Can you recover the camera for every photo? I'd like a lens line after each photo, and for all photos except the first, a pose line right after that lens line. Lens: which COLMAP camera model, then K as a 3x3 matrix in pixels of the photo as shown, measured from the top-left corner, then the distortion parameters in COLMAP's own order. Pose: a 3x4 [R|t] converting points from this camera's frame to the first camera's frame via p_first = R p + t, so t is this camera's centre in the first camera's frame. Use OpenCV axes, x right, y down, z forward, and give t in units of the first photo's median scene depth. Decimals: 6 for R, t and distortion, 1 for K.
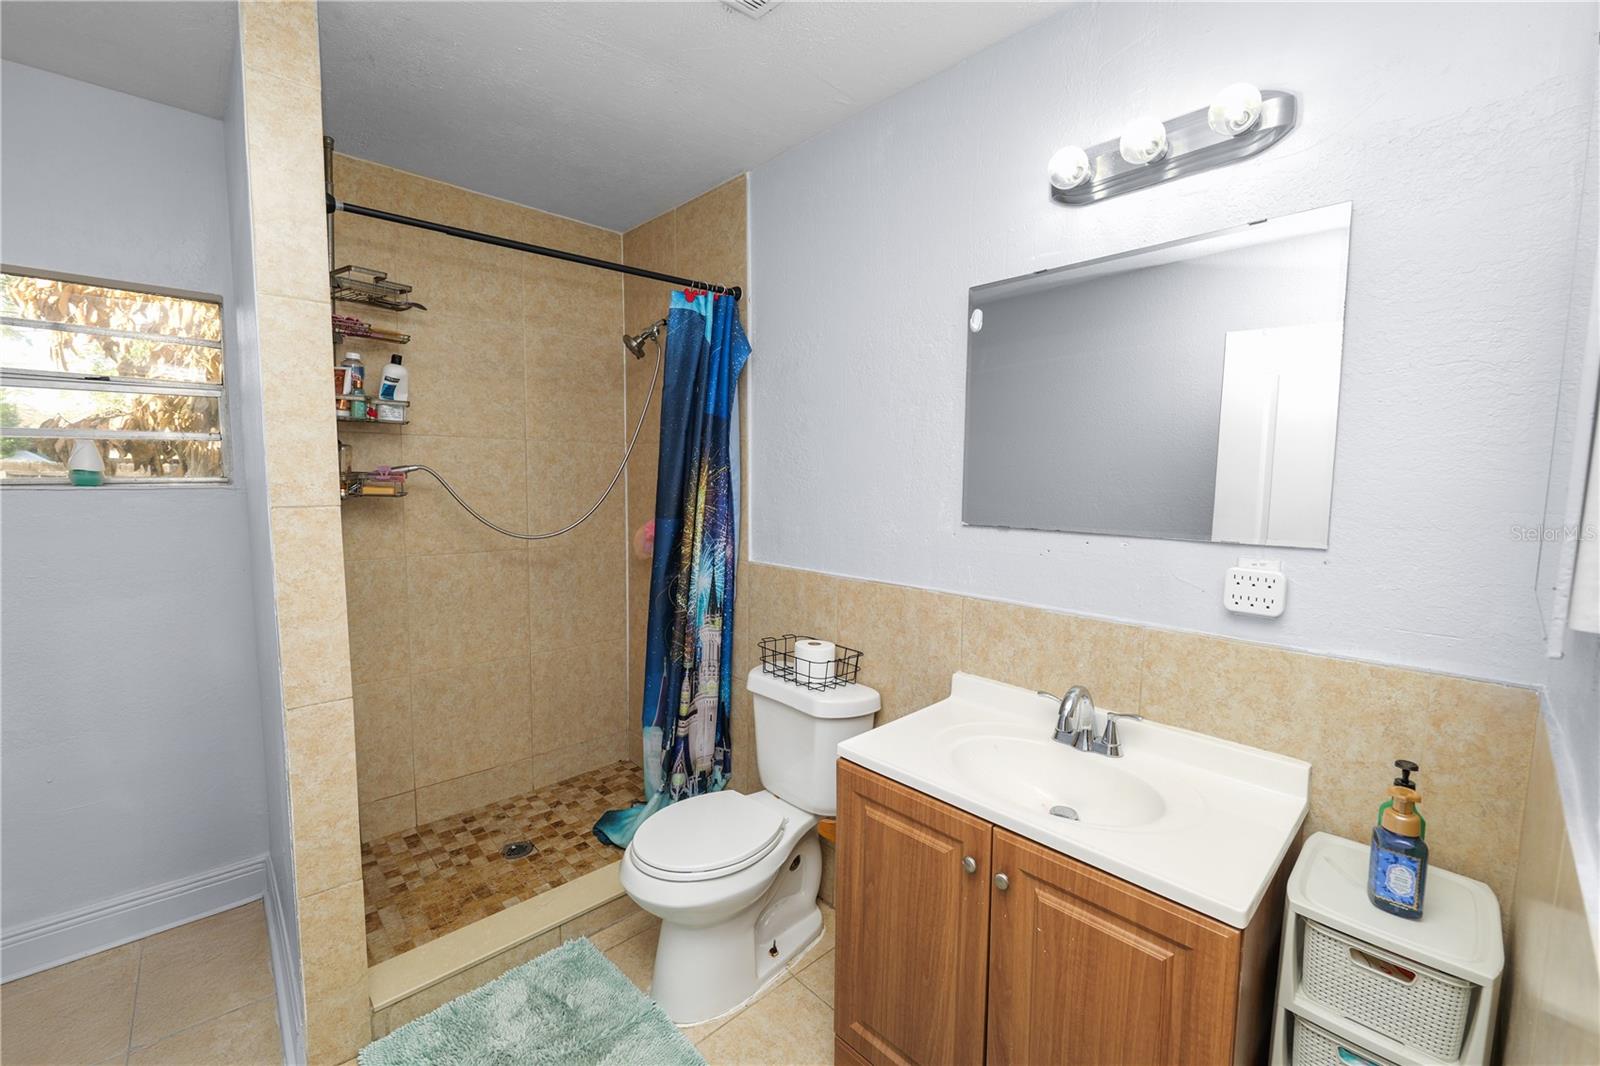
lens RADIAL K [[637.3, 0, 798.9], [0, 637.3, 527.6], [0, 0, 1]] dist [-0.015858, 0.000010]
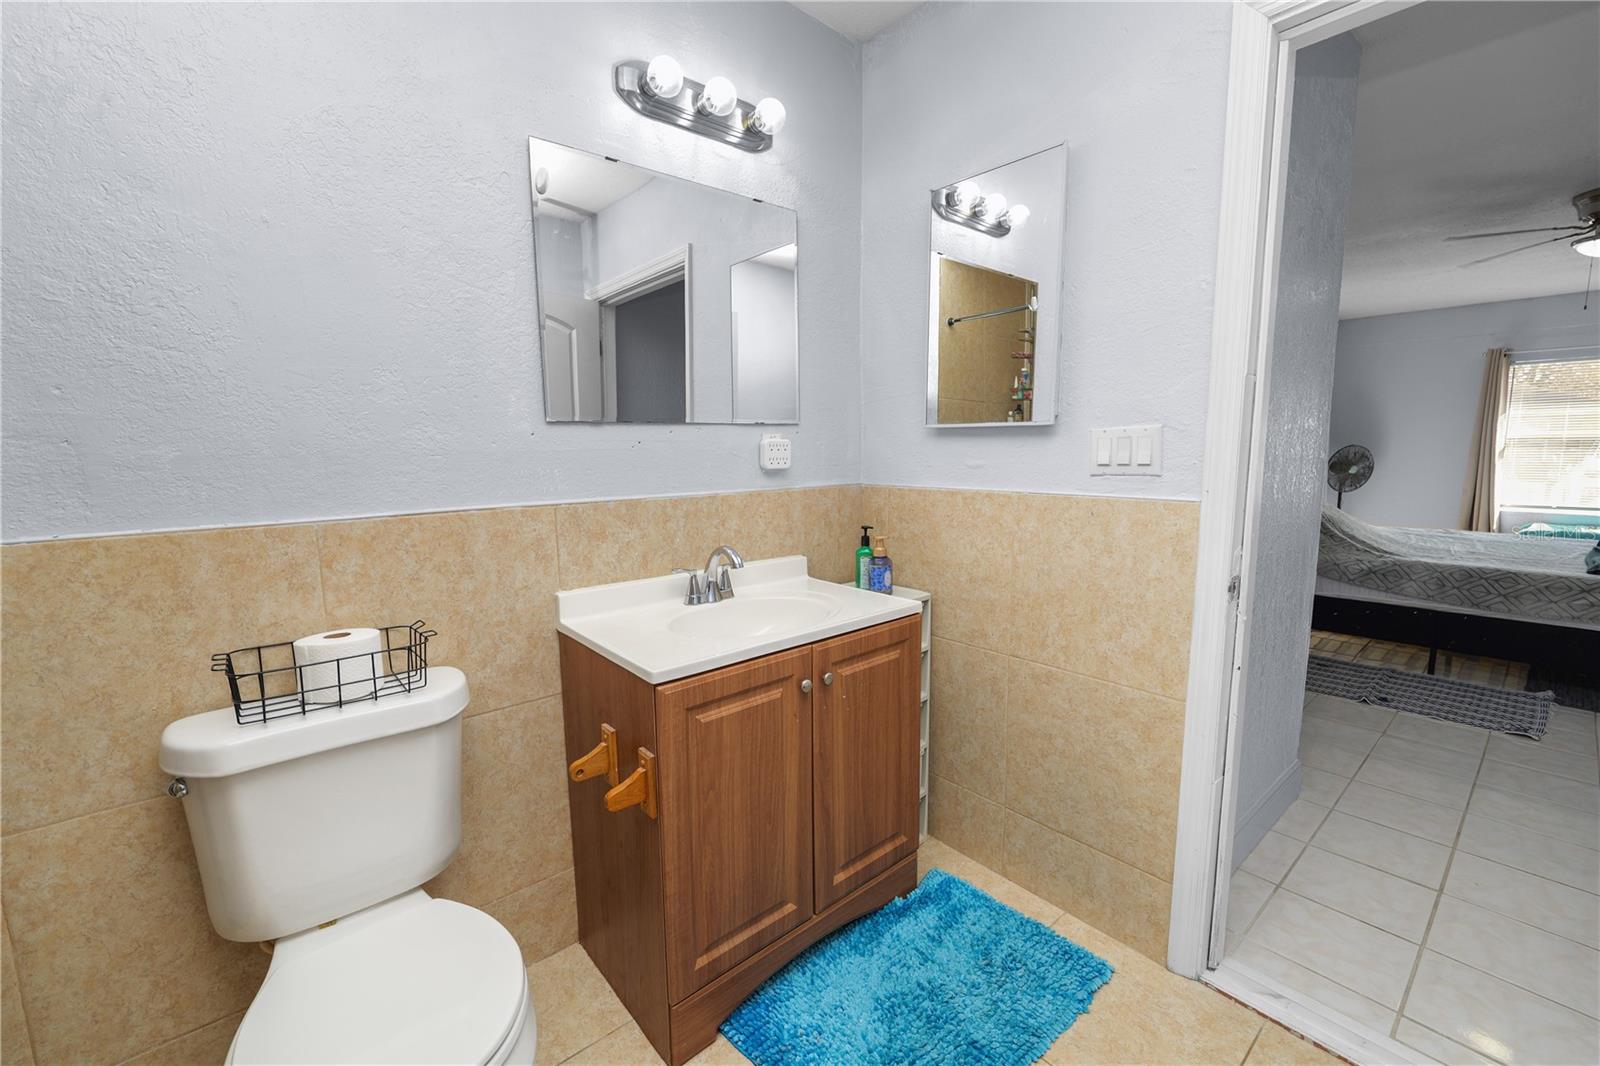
lens RADIAL K [[664.2, 0, 803.0], [0, 664.2, 519.4], [0, 0, 1]] dist [-0.021256, -0.000309]
pose [[0.049067, -0.128321, 0.990518, -0.800302], [0.089631, 0.988277, 0.123591, 0.059408], [-0.994766, 0.082717, 0.059994, 0.784375]]
